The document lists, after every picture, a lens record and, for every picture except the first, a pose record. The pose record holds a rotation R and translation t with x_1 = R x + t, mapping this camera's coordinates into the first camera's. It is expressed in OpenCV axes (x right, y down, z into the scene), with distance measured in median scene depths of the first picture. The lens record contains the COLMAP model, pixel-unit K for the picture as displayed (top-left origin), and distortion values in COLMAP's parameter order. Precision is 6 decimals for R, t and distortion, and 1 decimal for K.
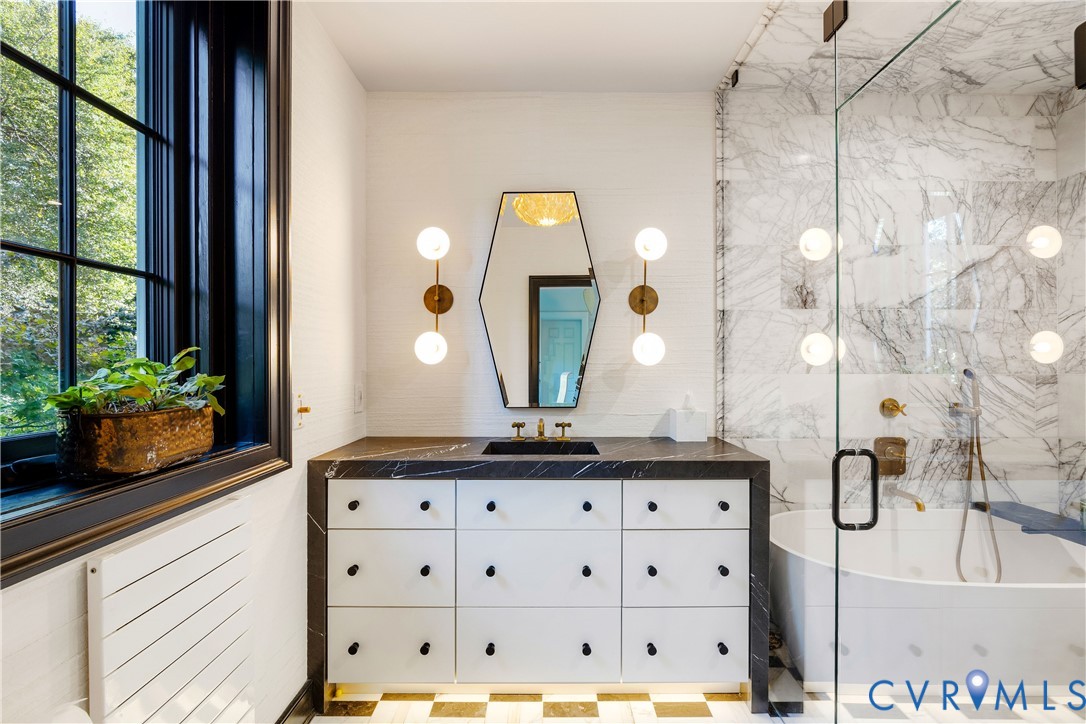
lens RADIAL K [[469.3, 0, 543.3], [0, 469.3, 364.3], [0, 0, 1]] dist [-0.000759, -0.000098]
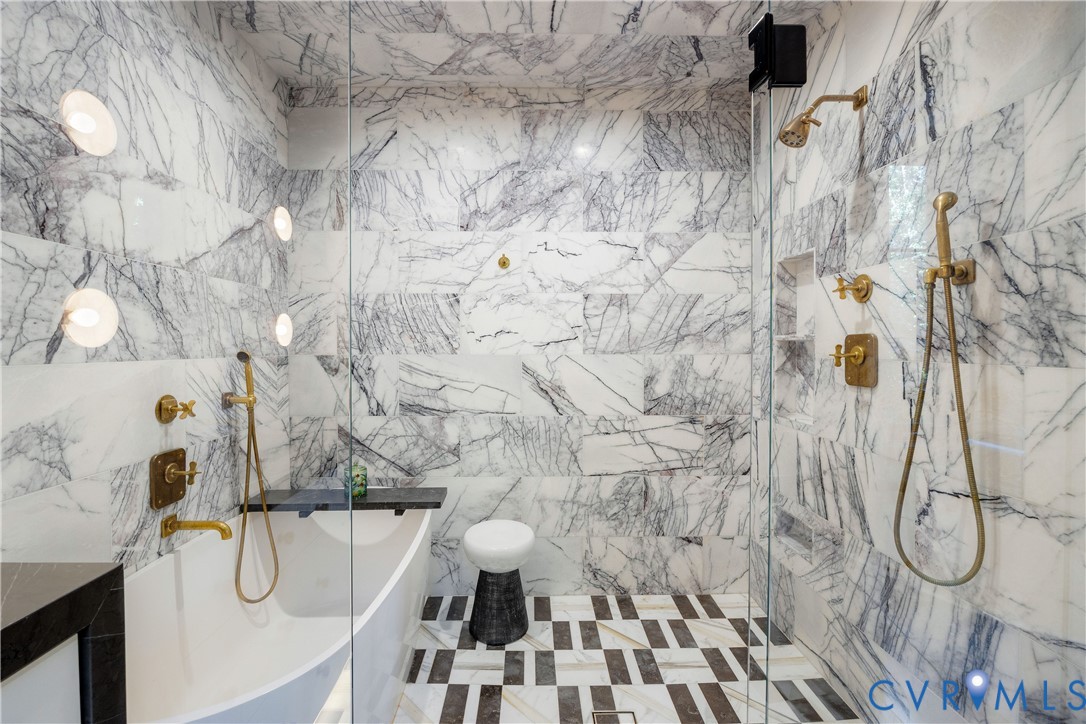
lens RADIAL K [[477.7, 0, 538.0], [0, 477.7, 349.6], [0, 0, 1]] dist [-0.012965, -0.000129]
pose [[-0.021311, -0.007064, 0.999748, 0.026370], [0.002350, 0.999972, 0.007116, 0.001797], [-0.999770, 0.002501, -0.021294, 0.466264]]
